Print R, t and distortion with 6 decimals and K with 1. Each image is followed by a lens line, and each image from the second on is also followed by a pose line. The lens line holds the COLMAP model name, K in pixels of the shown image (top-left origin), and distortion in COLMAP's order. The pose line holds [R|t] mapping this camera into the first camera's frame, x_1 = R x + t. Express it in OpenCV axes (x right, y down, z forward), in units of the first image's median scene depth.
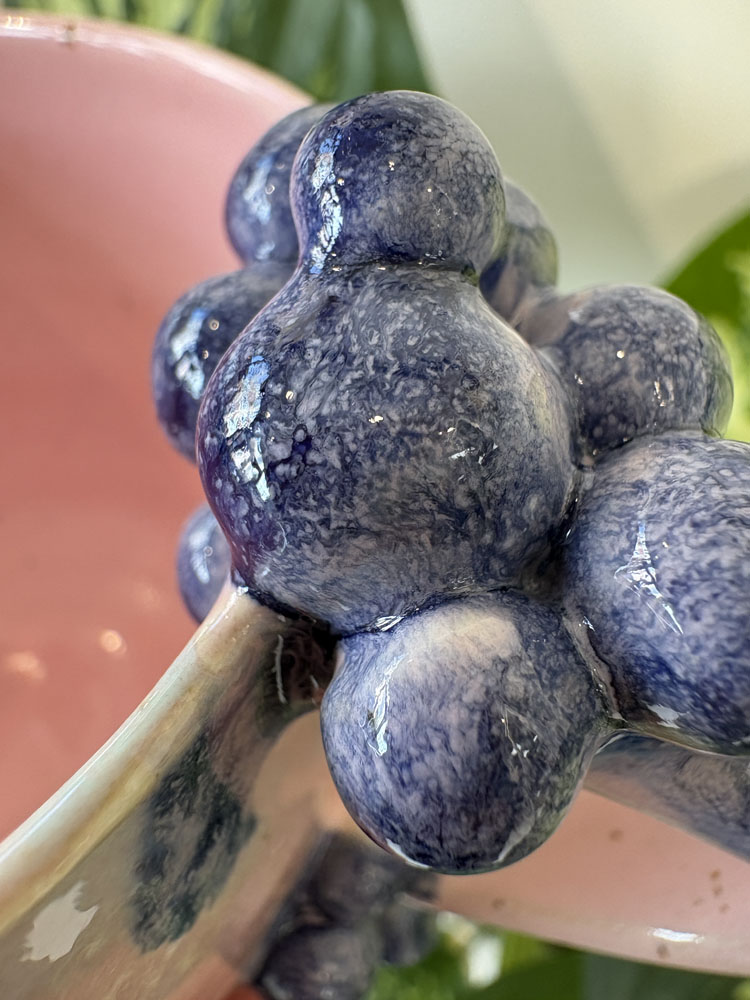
lens RADIAL K [[752.2, 0, 375.4], [0, 752.2, 441.4], [0, 0, 1]] dist [0.000702, 0.000974]
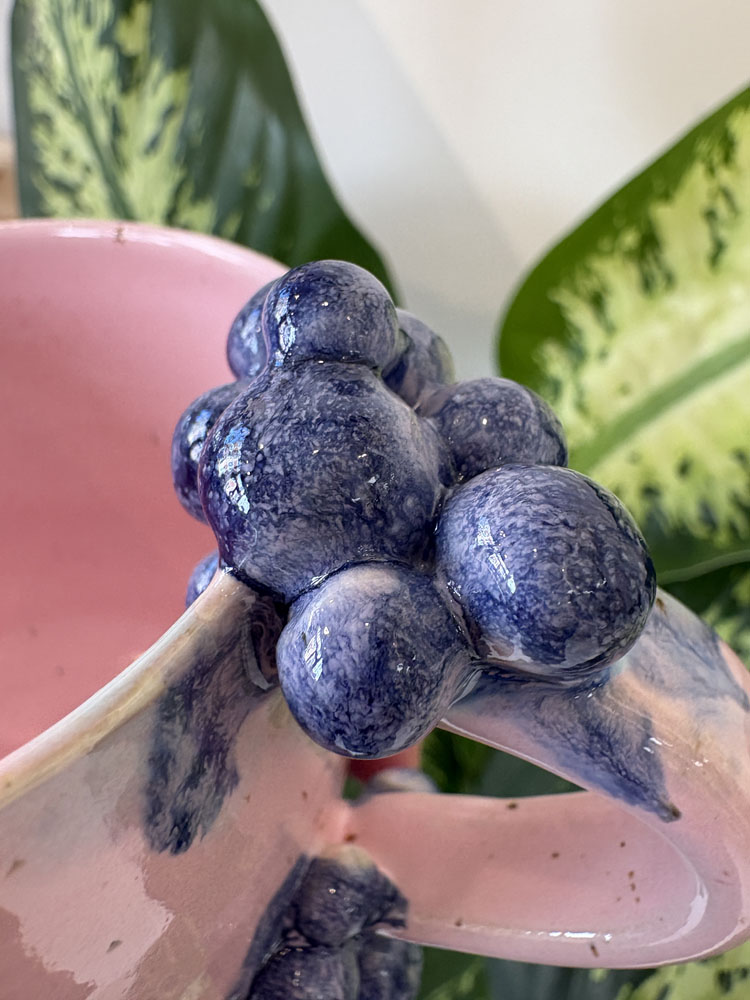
lens RADIAL K [[721.3, 0, 377.0], [0, 721.3, 455.5], [0, 0, 1]] dist [-0.003563, -0.002781]
pose [[0.999621, -0.023568, -0.014253, 0.165084], [0.020458, 0.981827, -0.188672, 0.269555], [0.018440, 0.188309, 0.981937, -0.496512]]
